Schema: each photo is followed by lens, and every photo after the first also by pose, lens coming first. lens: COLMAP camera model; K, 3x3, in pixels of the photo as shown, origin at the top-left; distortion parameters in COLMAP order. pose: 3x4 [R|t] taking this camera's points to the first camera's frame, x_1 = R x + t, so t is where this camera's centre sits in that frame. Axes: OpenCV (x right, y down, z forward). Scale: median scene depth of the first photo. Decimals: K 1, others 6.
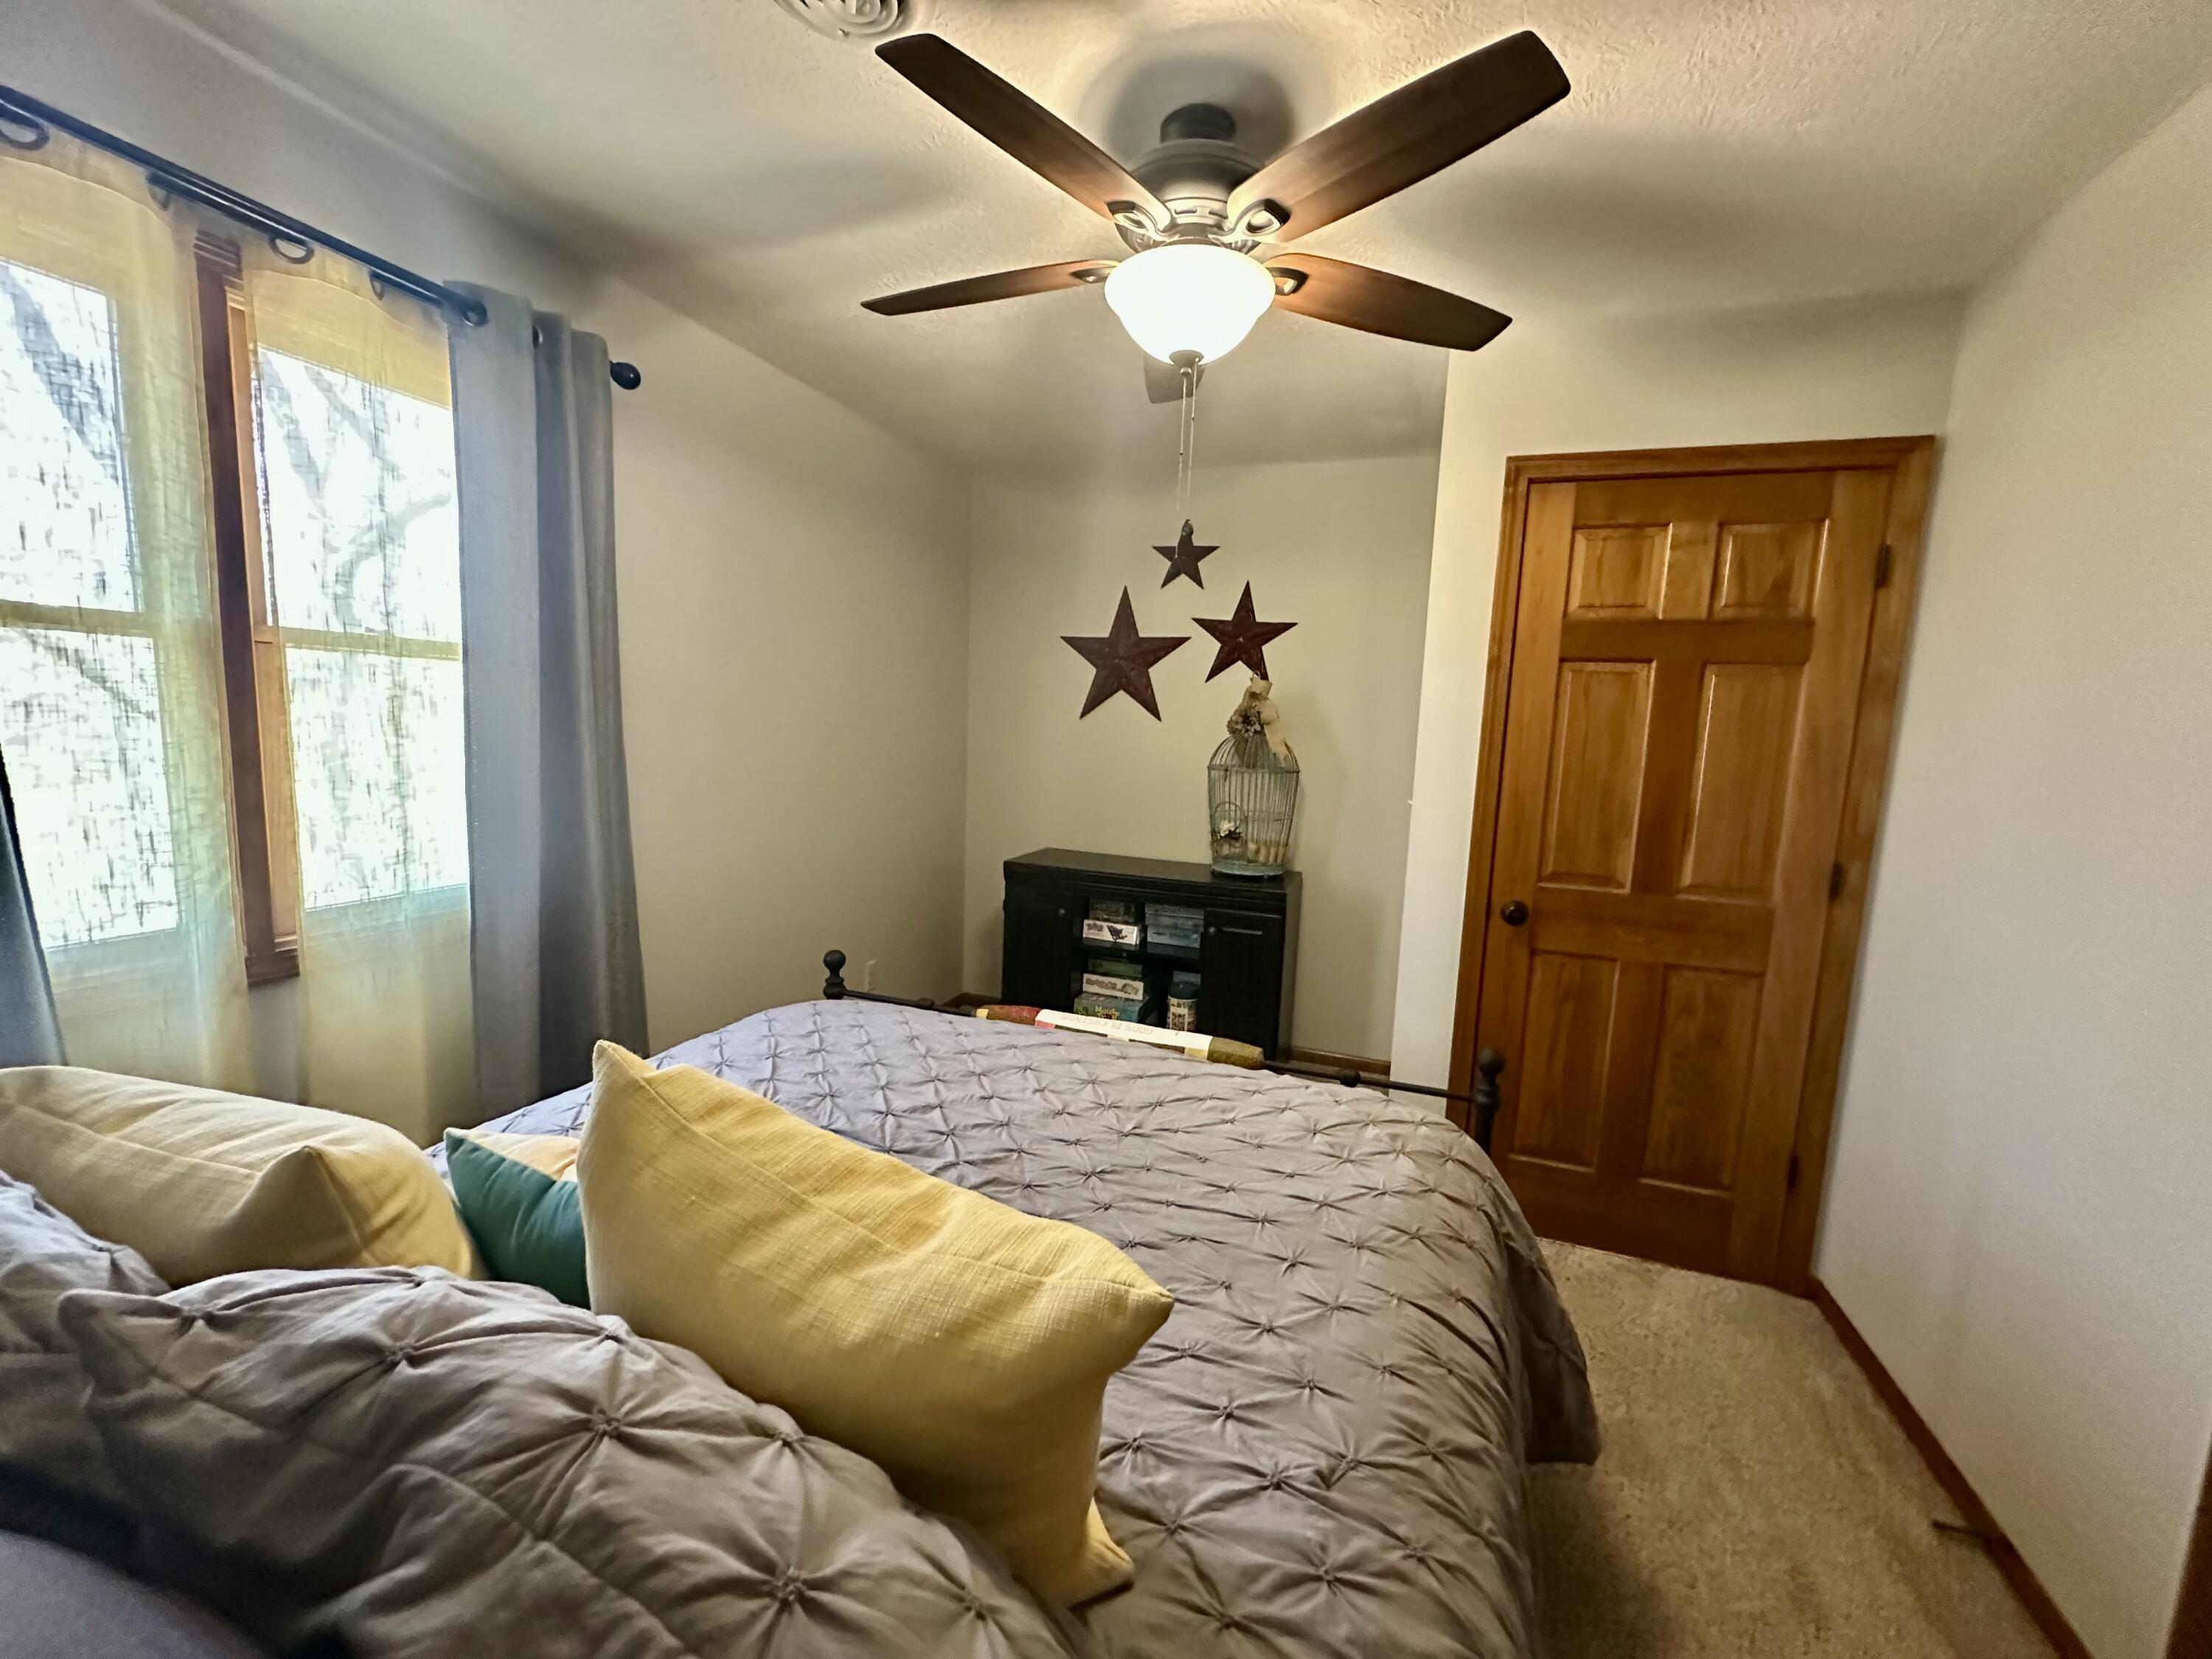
lens RADIAL K [[894.5, 0, 1106.0], [0, 894.5, 829.5], [0, 0, 1]] dist [-0.000187, -0.000081]
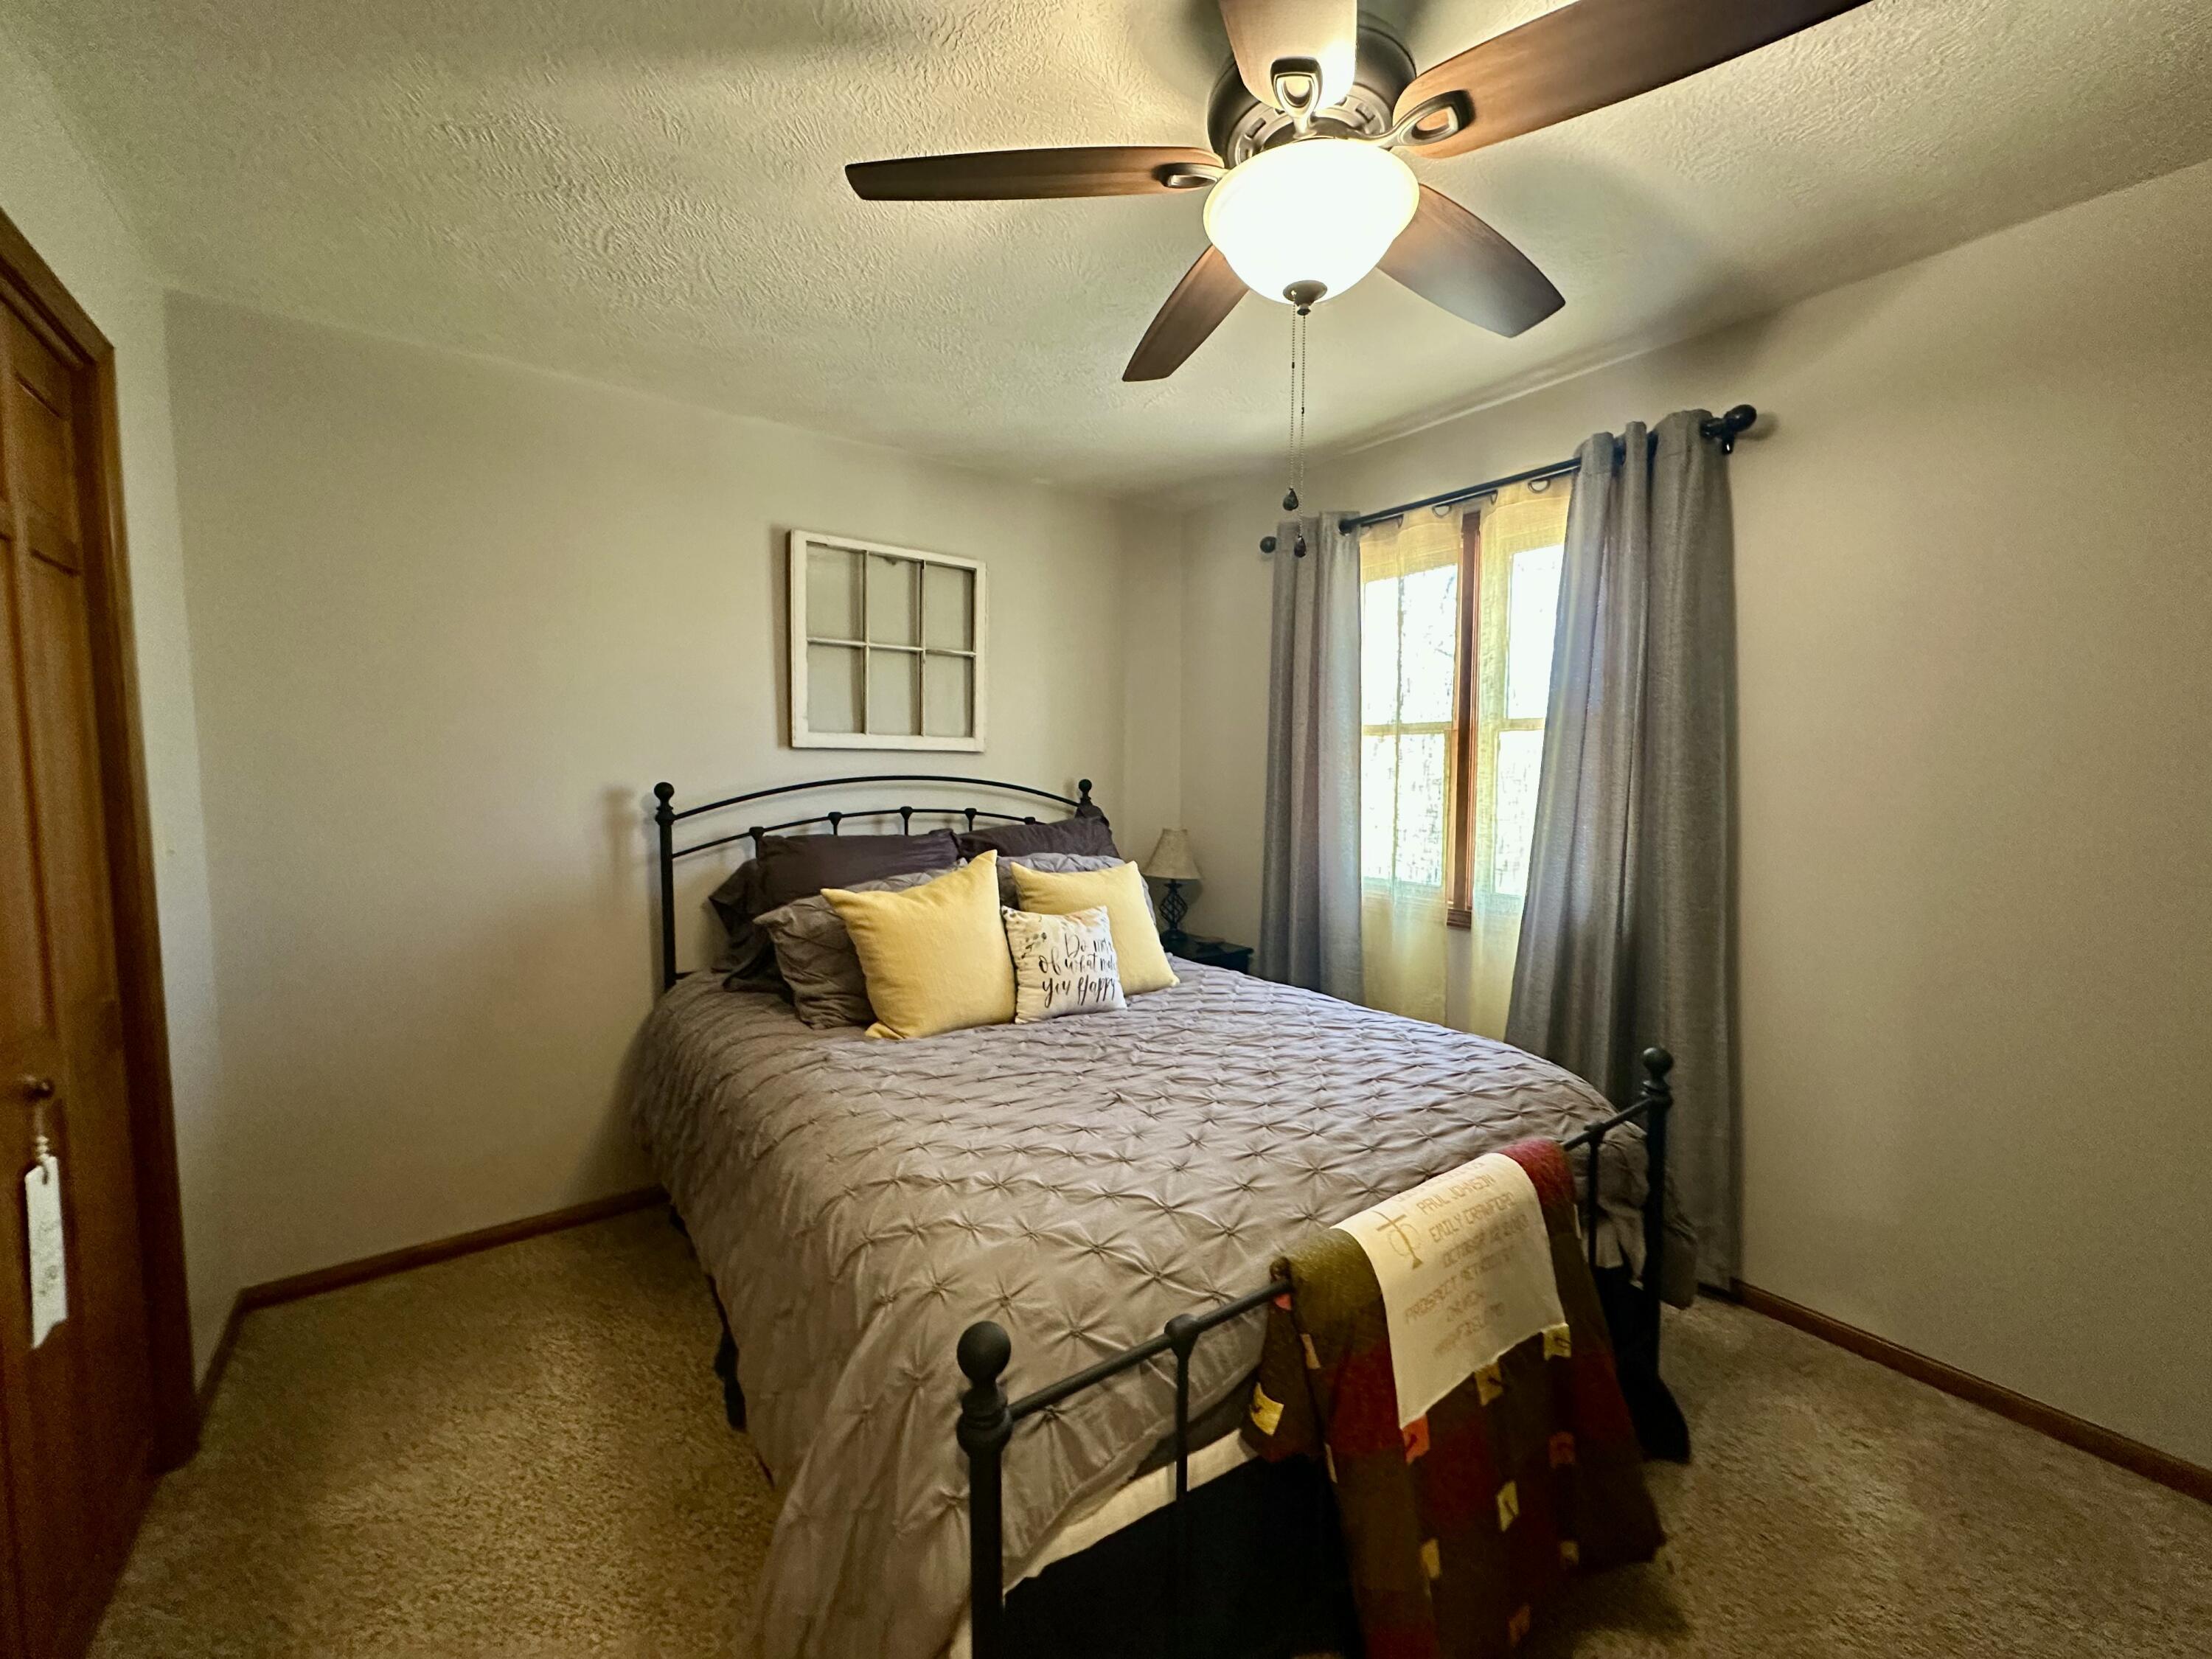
lens RADIAL K [[894.5, 0, 1106.0], [0, 894.5, 829.5], [0, 0, 1]] dist [-0.000187, -0.000081]
pose [[-0.557358, 0.021236, -0.830001, 0.859860], [-0.122807, 0.986568, 0.107708, -0.113649], [0.821140, 0.161962, -0.547264, 1.342621]]
